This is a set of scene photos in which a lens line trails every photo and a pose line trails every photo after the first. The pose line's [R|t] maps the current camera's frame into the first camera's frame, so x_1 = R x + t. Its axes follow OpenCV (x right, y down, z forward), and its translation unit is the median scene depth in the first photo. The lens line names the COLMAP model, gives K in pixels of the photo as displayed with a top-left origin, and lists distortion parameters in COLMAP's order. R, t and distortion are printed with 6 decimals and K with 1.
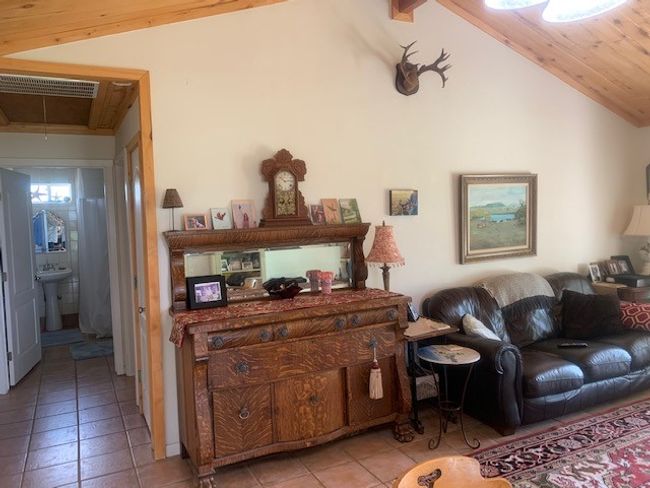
lens RADIAL K [[497.6, 0, 329.2], [0, 497.6, 242.1], [0, 0, 1]] dist [0.025567, -0.027542]
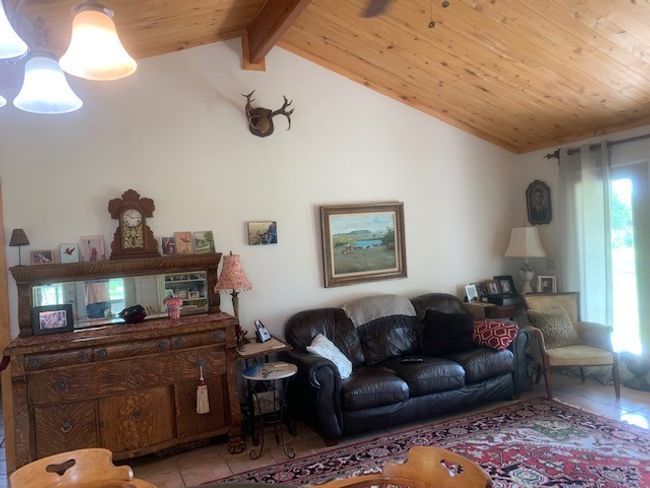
lens RADIAL K [[497.6, 0, 319.4], [0, 497.6, 242.7], [0, 0, 1]] dist [0.025567, -0.027542]
pose [[0.999195, -0.024285, -0.031927, 0.359049], [0.022850, 0.998746, -0.044549, -0.007424], [0.032968, 0.043783, 0.998497, -0.102383]]
